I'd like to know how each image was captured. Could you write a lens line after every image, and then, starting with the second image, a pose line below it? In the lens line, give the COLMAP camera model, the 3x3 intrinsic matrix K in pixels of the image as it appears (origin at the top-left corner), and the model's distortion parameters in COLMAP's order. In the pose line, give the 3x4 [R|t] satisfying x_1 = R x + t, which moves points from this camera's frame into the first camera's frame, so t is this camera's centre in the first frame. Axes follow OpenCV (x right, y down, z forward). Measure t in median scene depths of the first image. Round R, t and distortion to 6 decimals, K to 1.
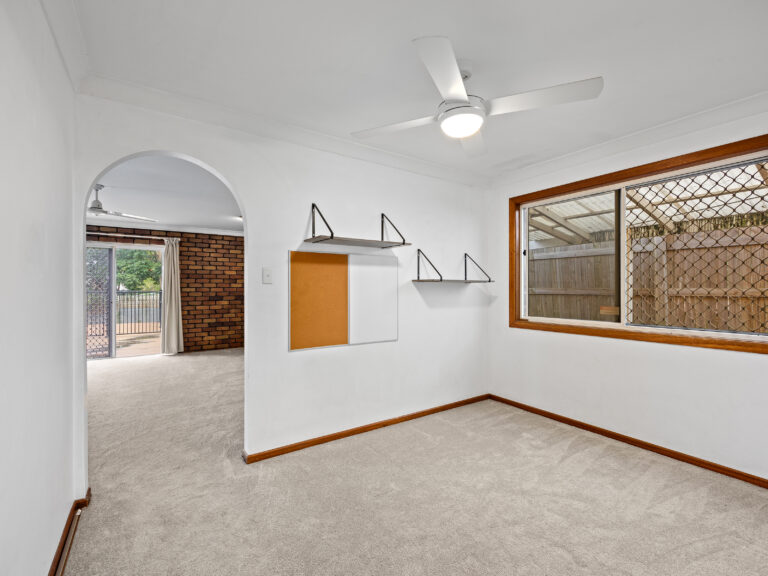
lens RADIAL K [[347.5, 0, 381.1], [0, 347.5, 285.7], [0, 0, 1]] dist [-0.001259, -0.000043]
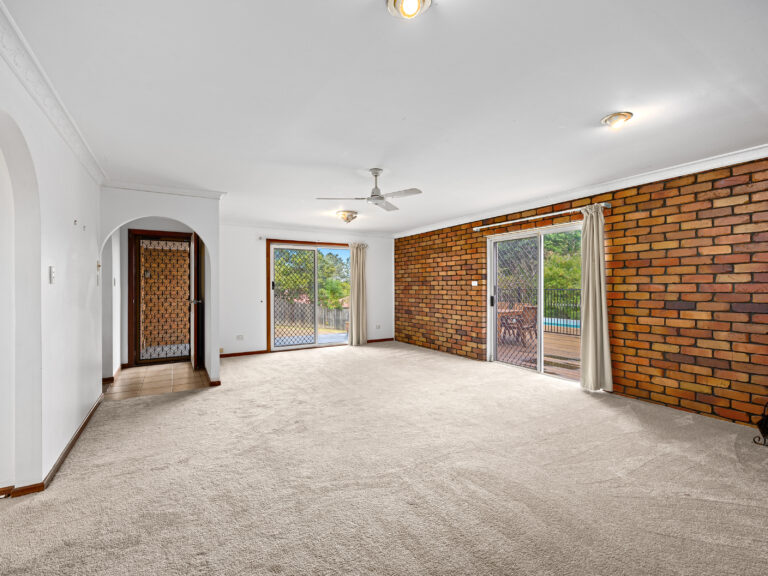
lens RADIAL K [[347.5, 0, 381.1], [0, 347.5, 285.7], [0, 0, 1]] dist [-0.001259, -0.000043]
pose [[-0.050822, -0.000983, -0.998707, 0.041385], [0.008528, 0.999963, -0.001418, 0.005526], [0.998671, -0.008590, -0.050812, 0.601520]]
